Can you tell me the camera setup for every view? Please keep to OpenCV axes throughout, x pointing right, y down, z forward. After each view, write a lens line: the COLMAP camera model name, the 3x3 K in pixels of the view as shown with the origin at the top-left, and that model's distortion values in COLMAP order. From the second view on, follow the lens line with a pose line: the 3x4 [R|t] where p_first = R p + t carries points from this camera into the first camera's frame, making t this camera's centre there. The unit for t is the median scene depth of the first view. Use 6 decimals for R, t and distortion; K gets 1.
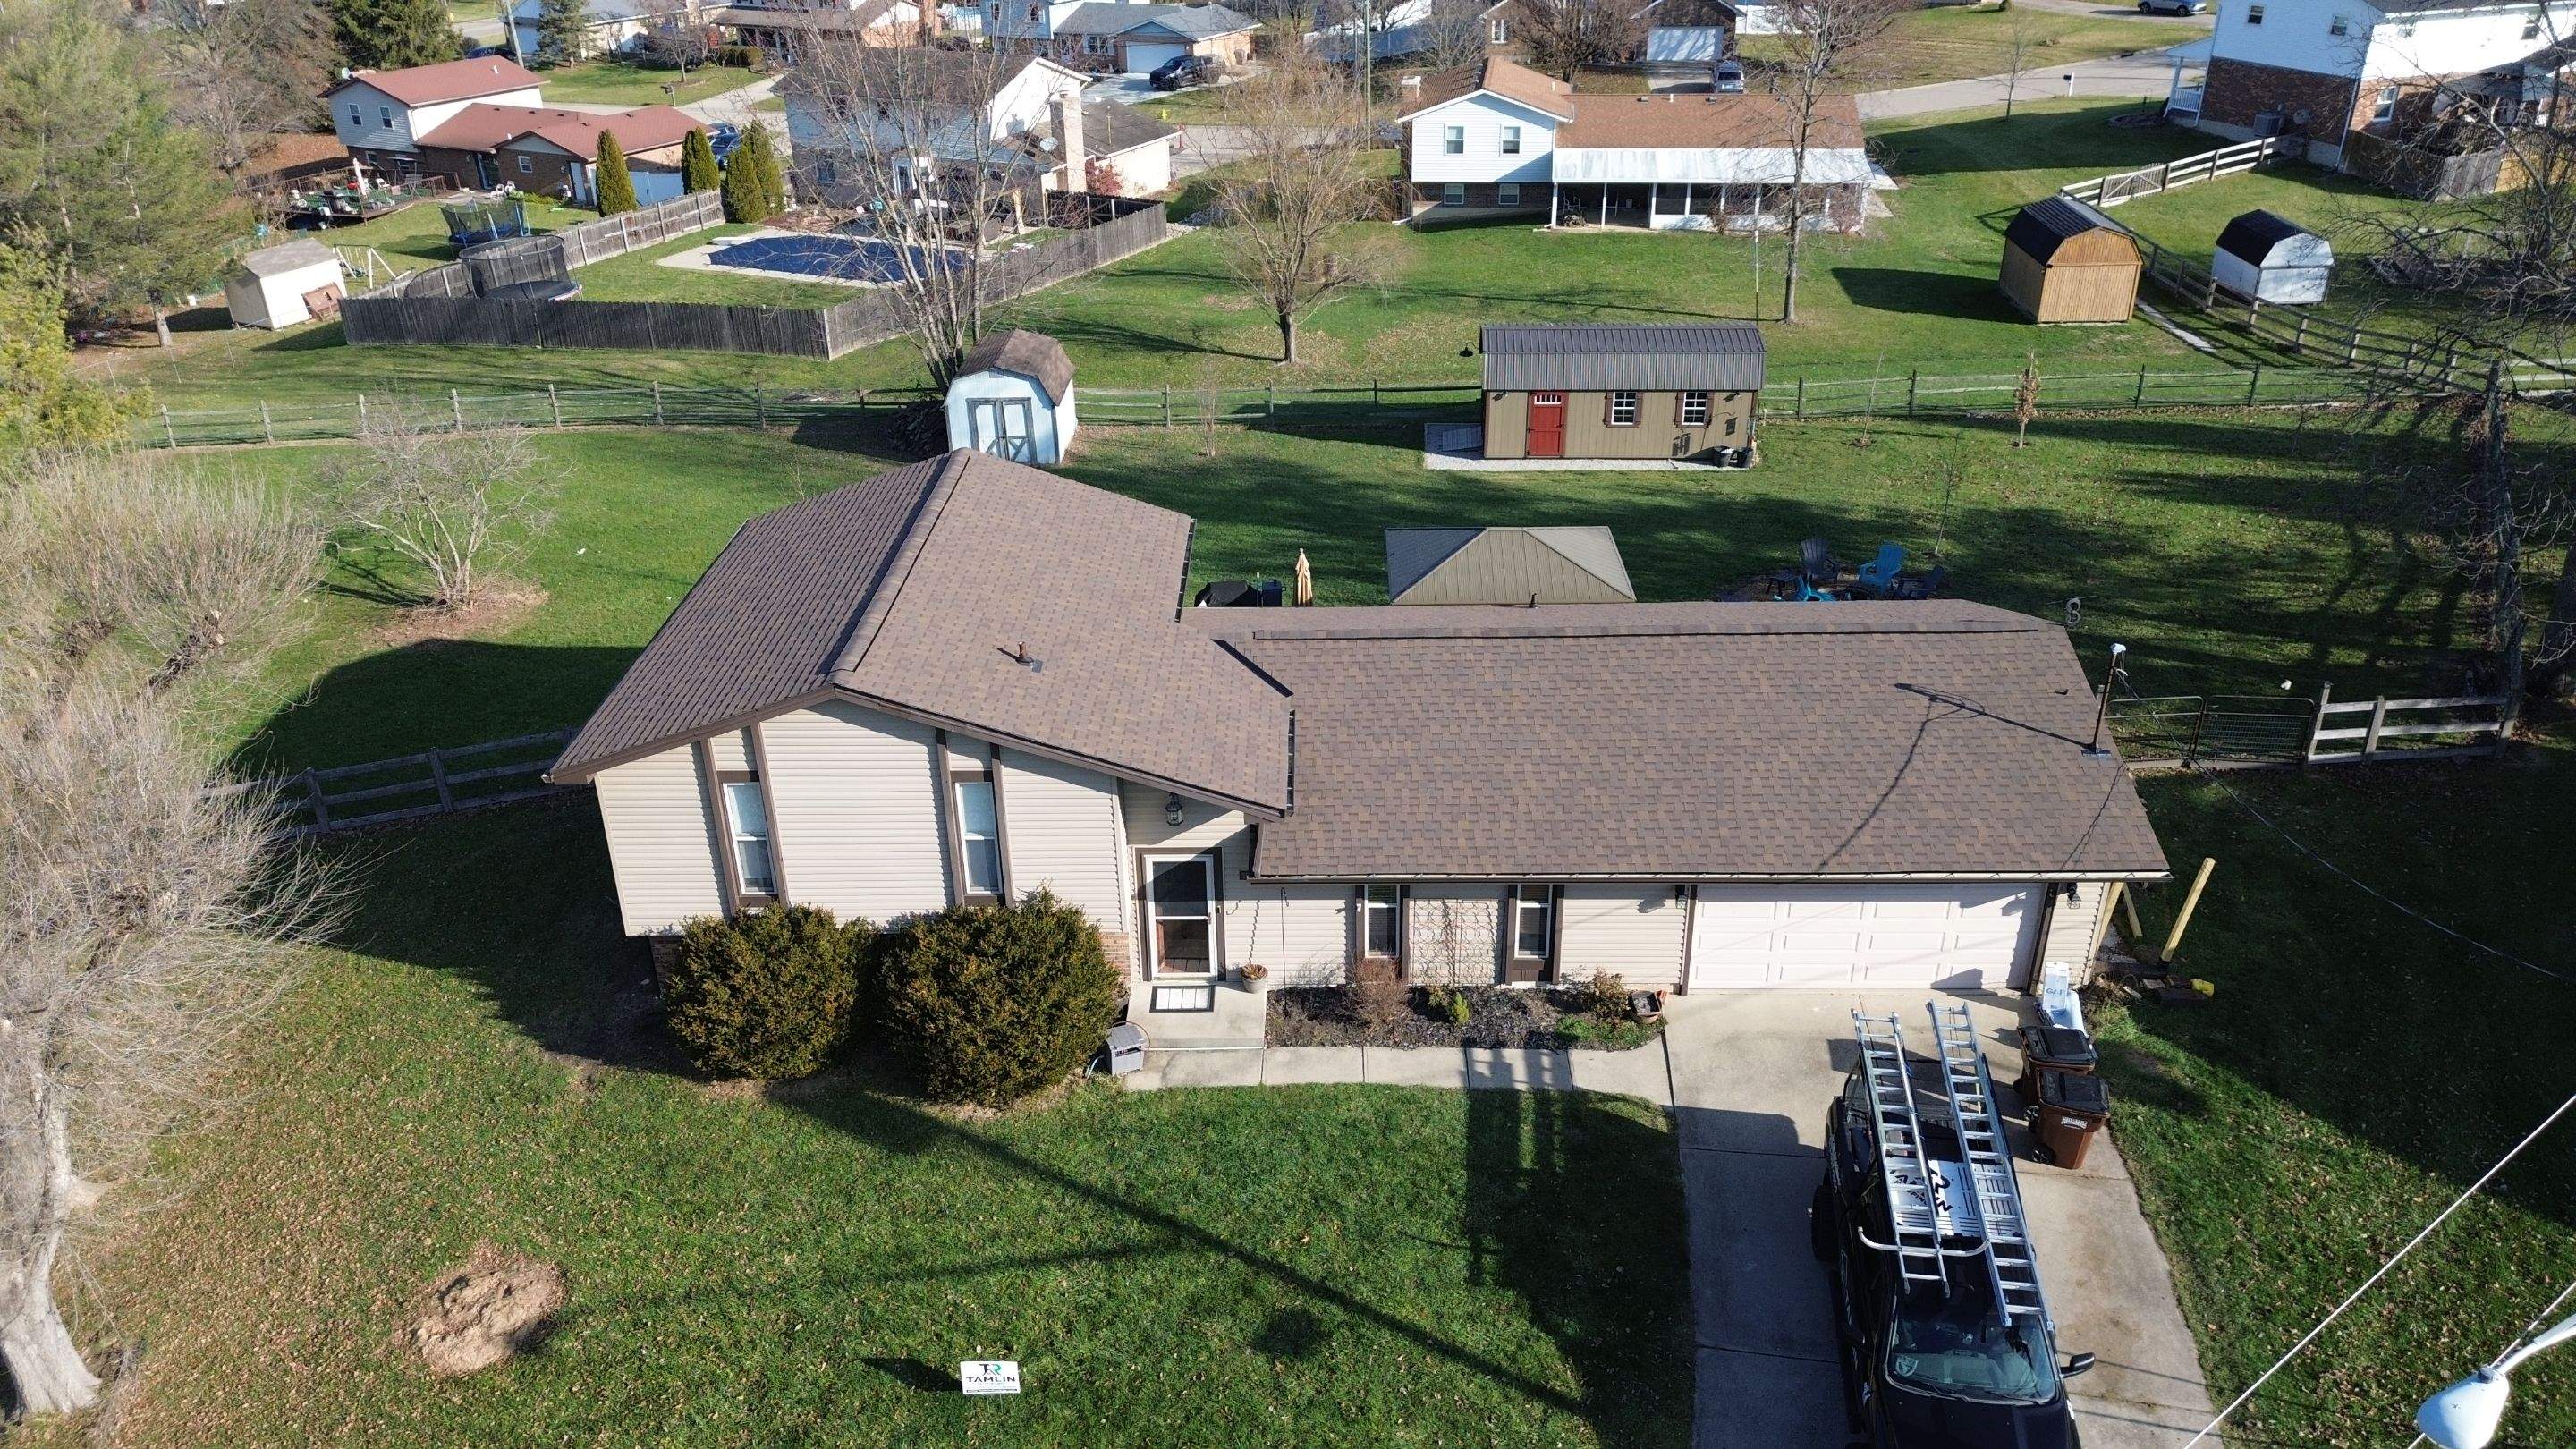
lens RADIAL K [[1810.3, 0, 1299.7], [0, 1810.3, 723.1], [0, 0, 1]] dist [0.080469, -0.082186]
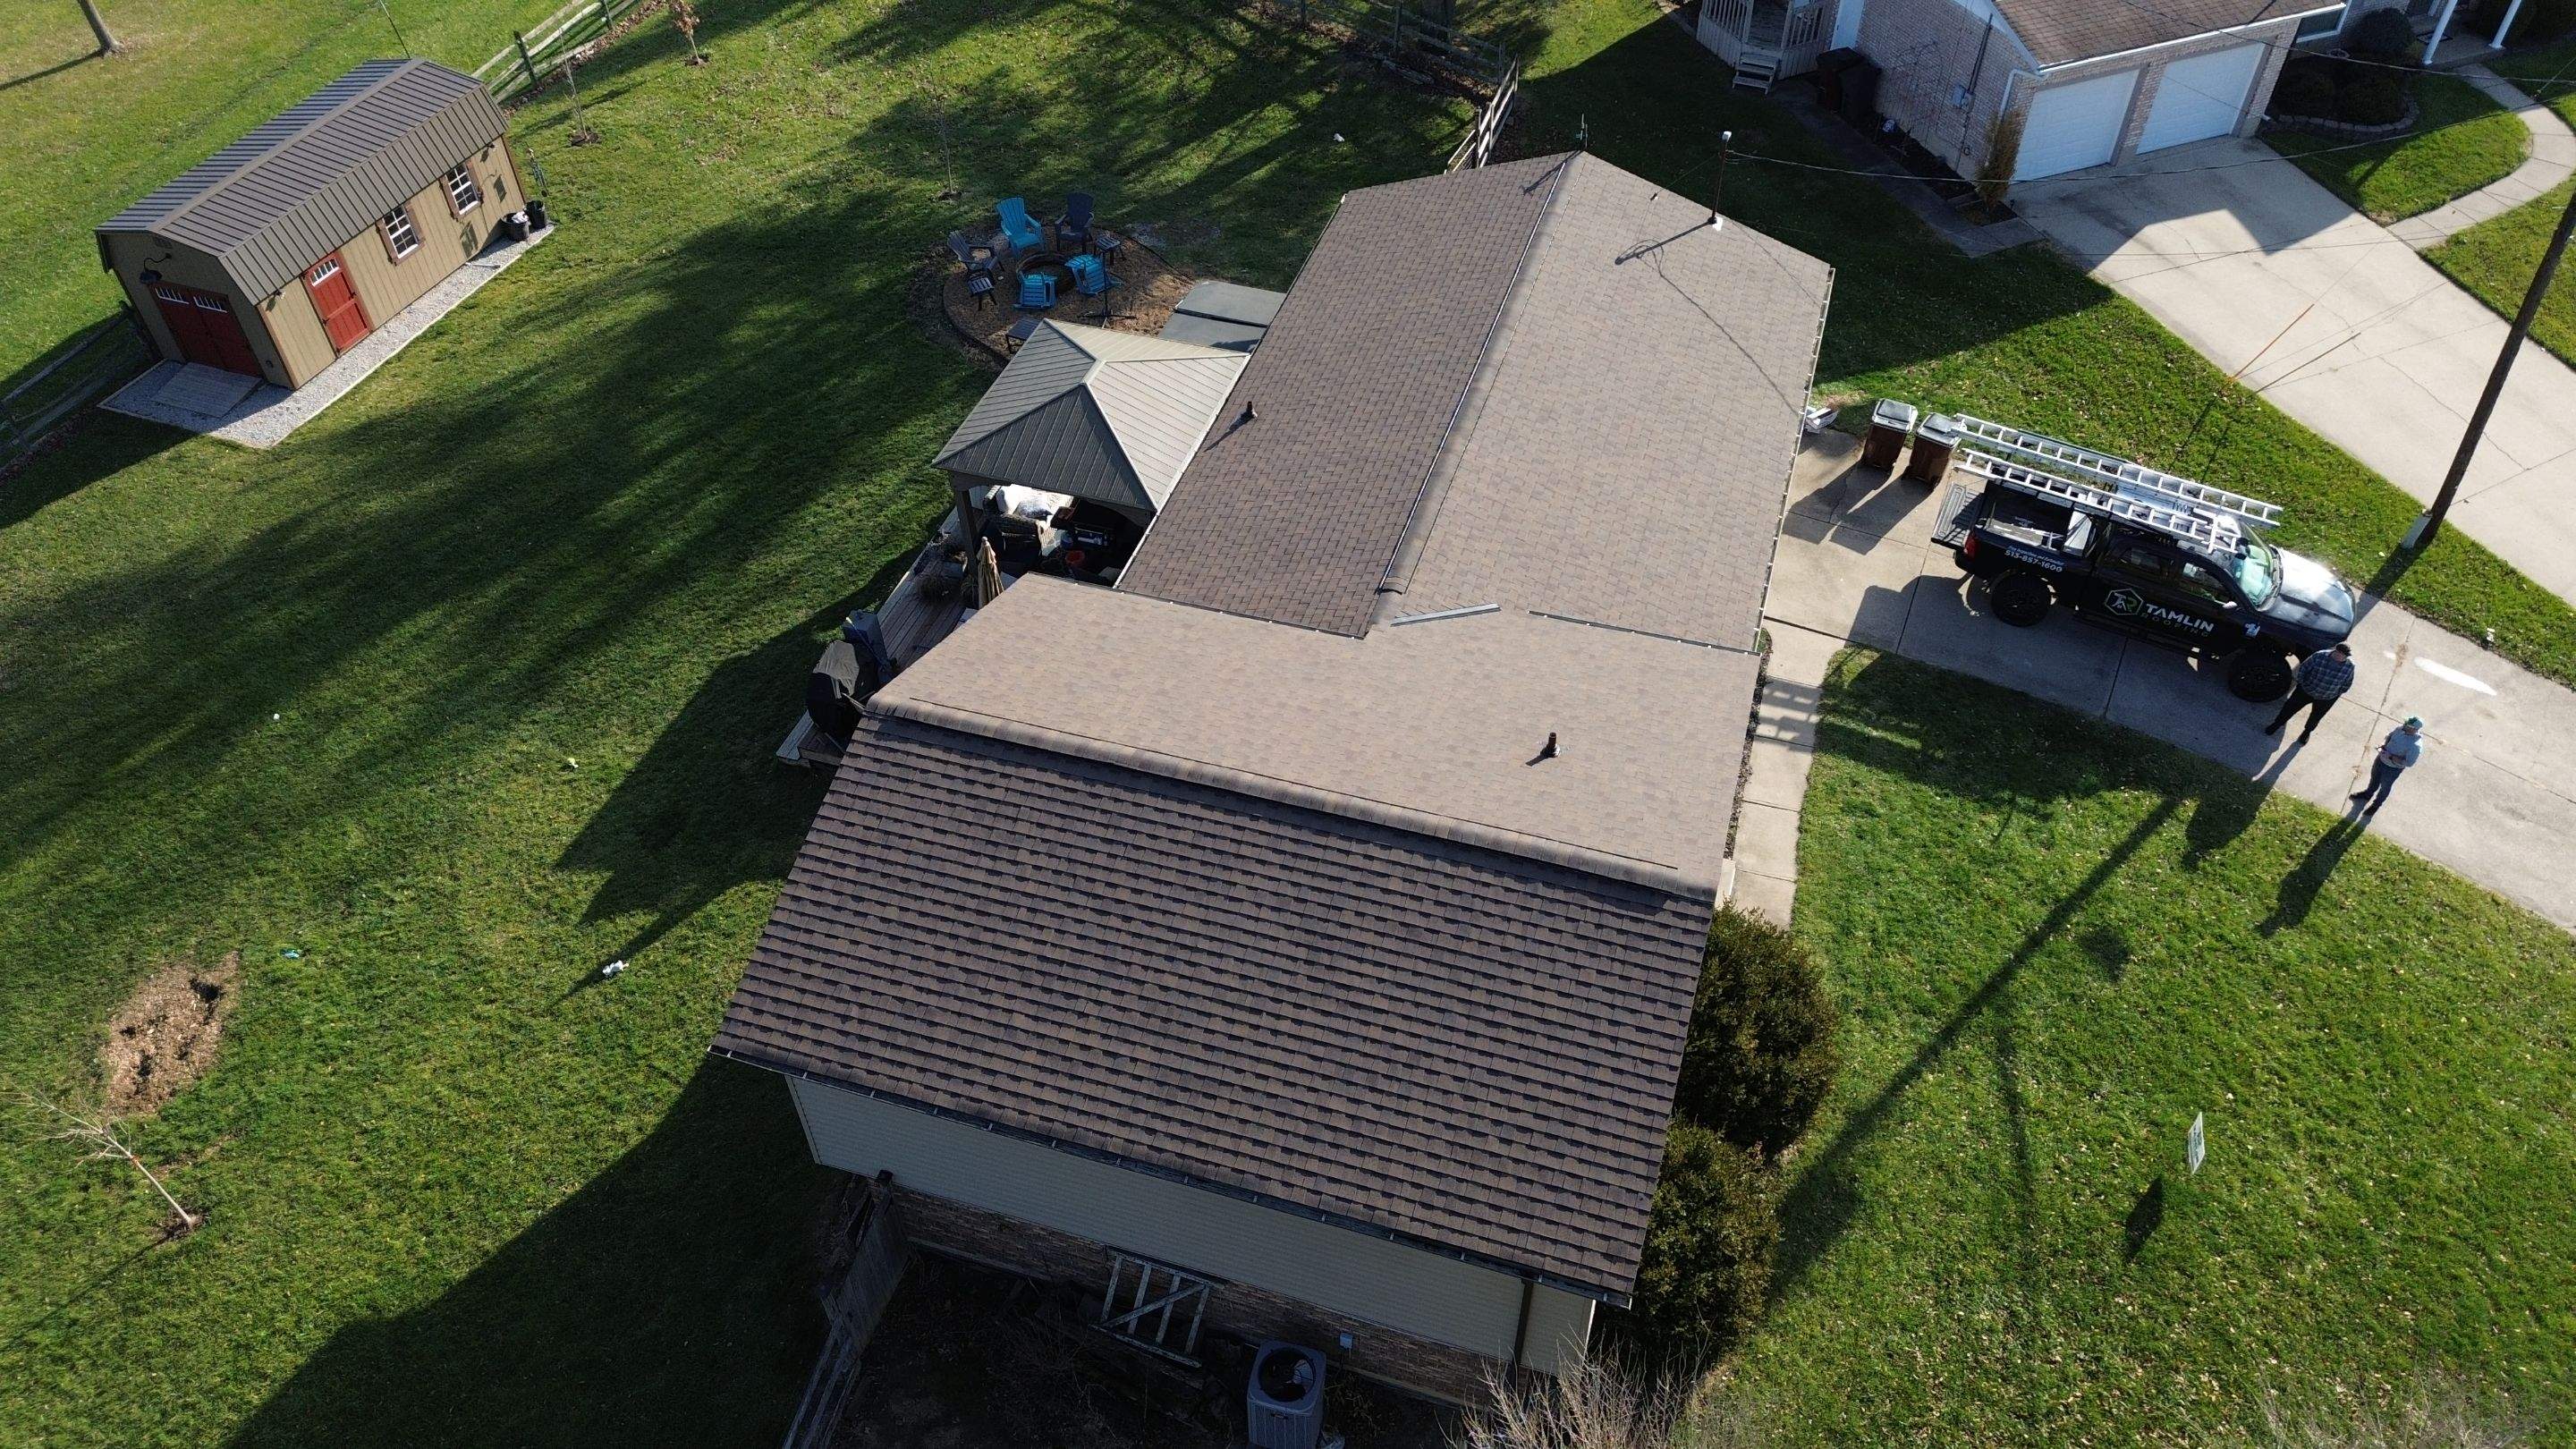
lens RADIAL K [[1772.5, 0, 1288.0], [0, 1772.5, 724.5], [0, 0, 1]] dist [0.080576, -0.070431]
pose [[0.292544, -0.672419, 0.679905, -0.656048], [0.444006, 0.725235, 0.526206, -0.472513], [-0.846922, 0.147943, 0.510721, 0.640583]]
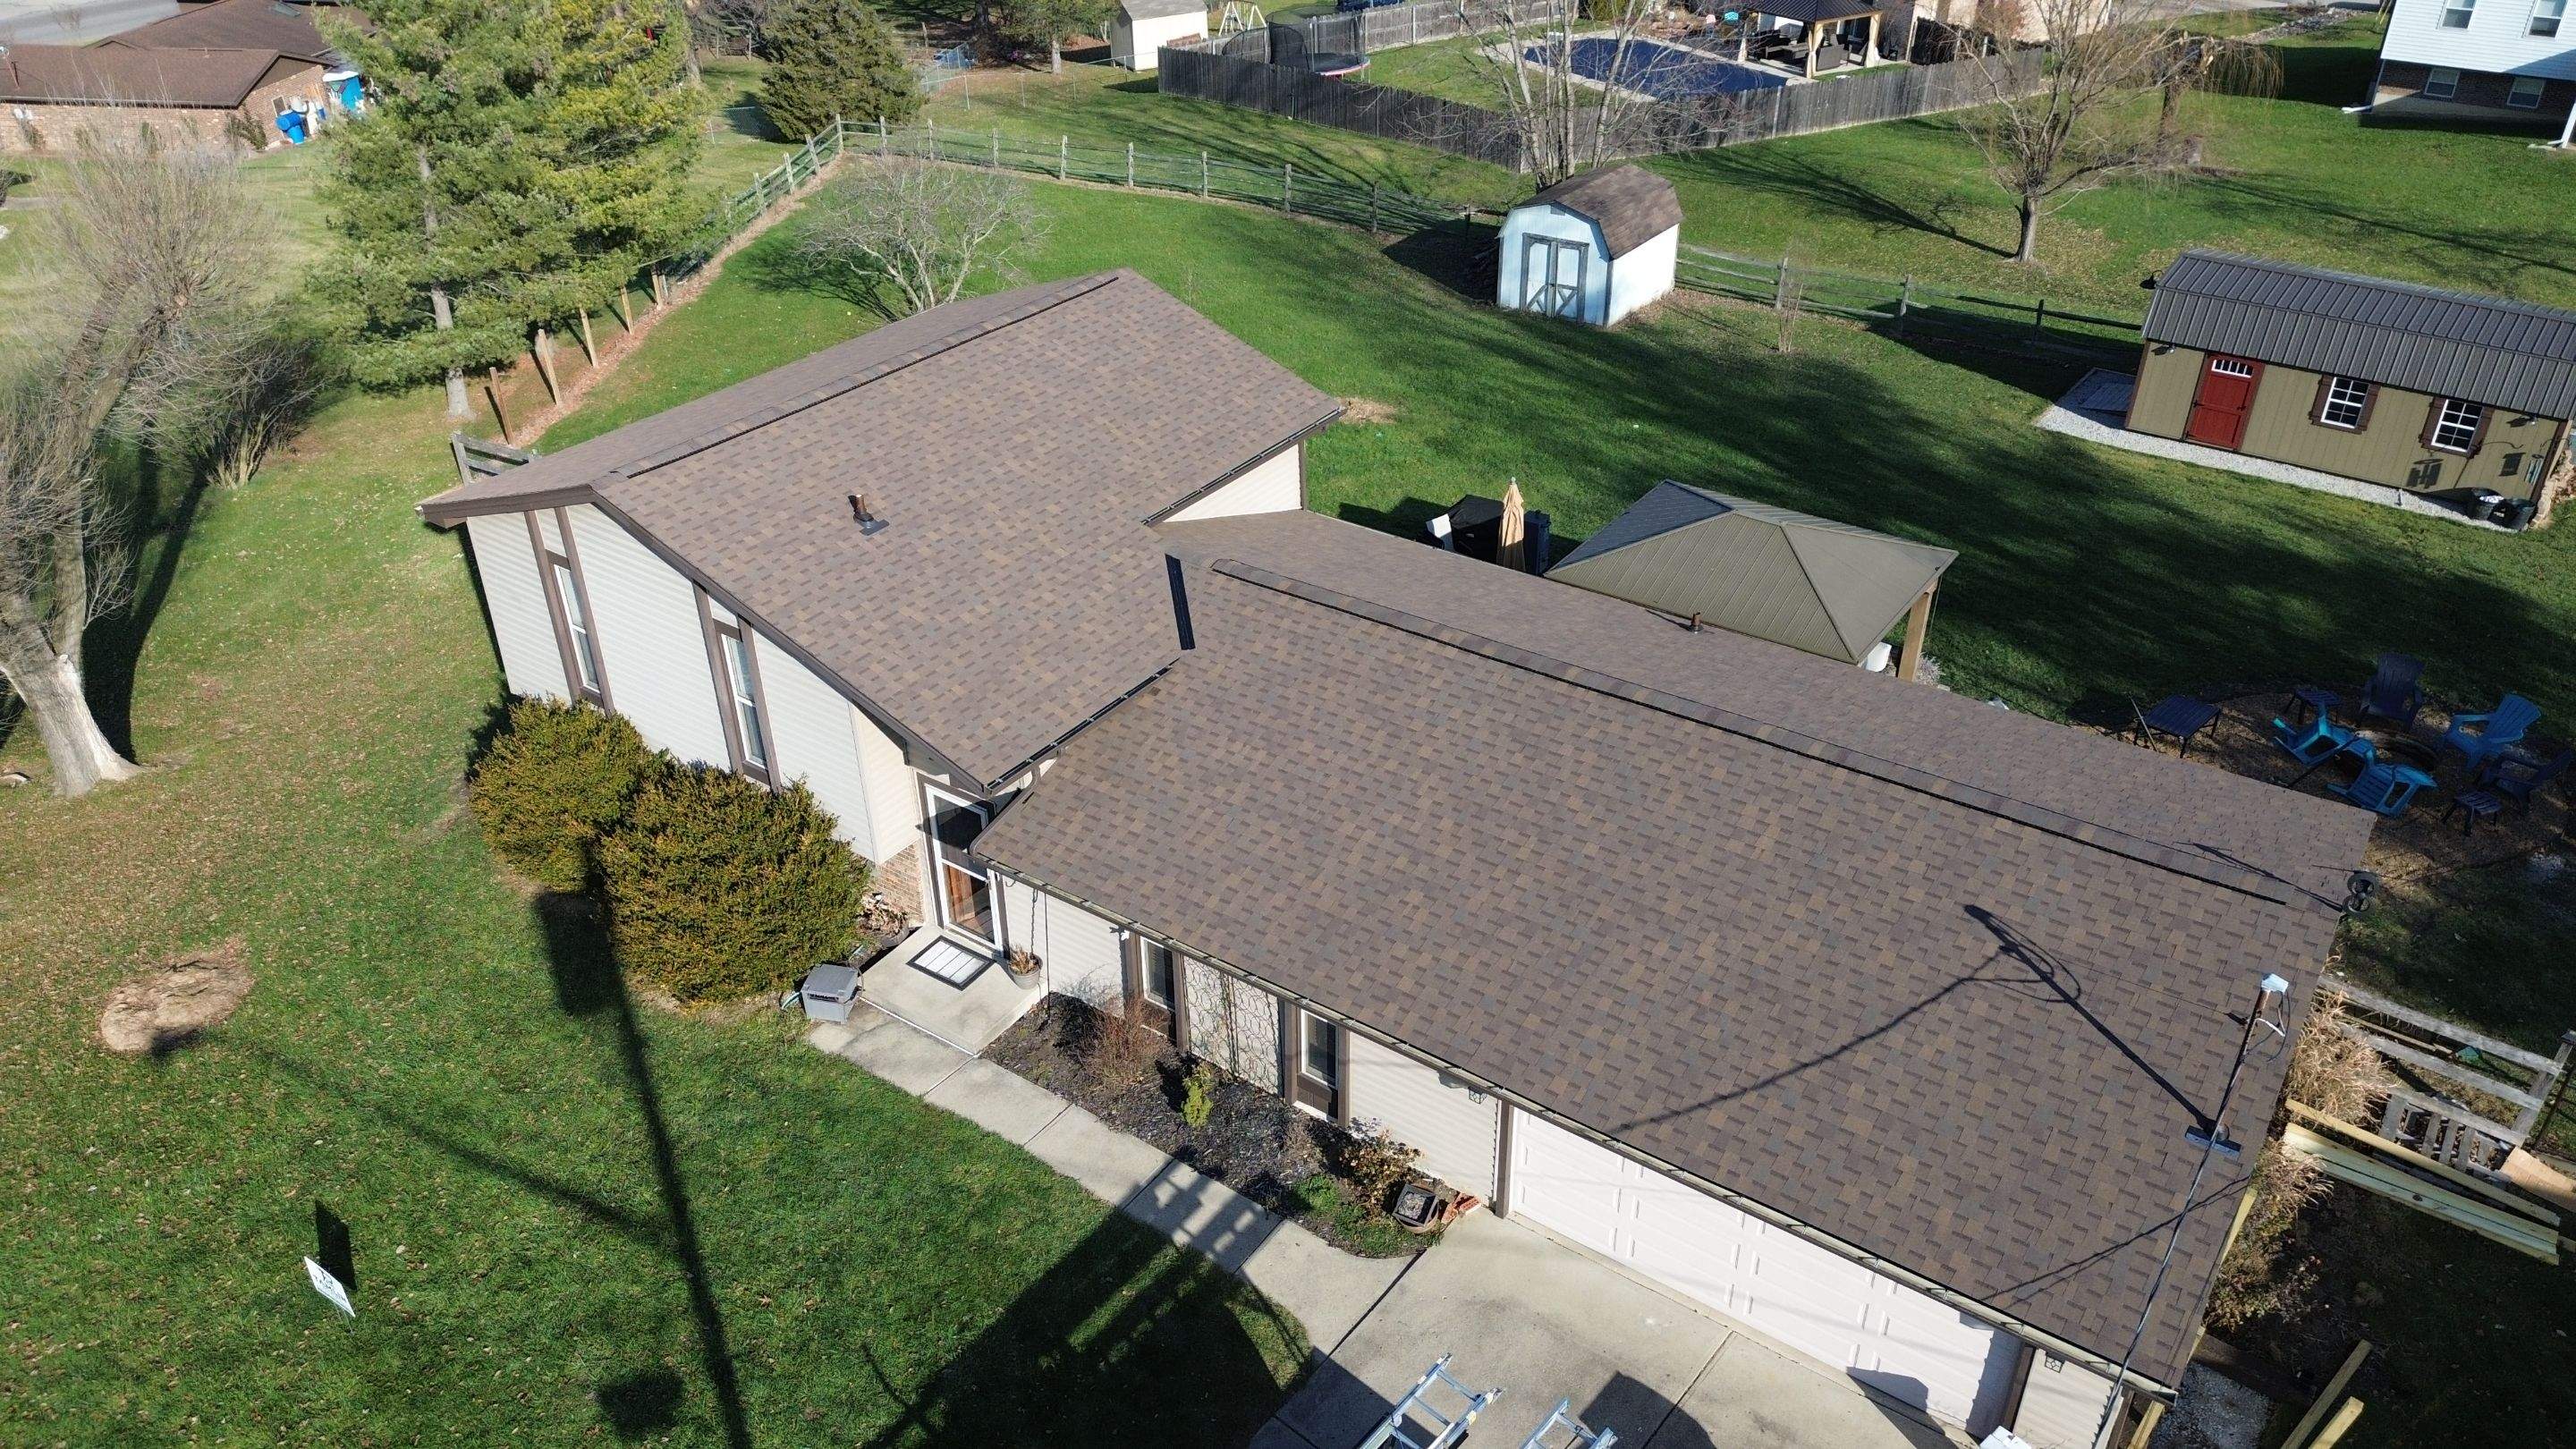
lens RADIAL K [[1810.3, 0, 1299.7], [0, 1810.3, 723.1], [0, 0, 1]] dist [0.080469, -0.082186]
pose [[0.827091, 0.300426, -0.475041, 0.407755], [-0.256883, 0.953780, 0.155933, -0.116763], [0.499931, -0.006941, 0.866037, 0.341824]]
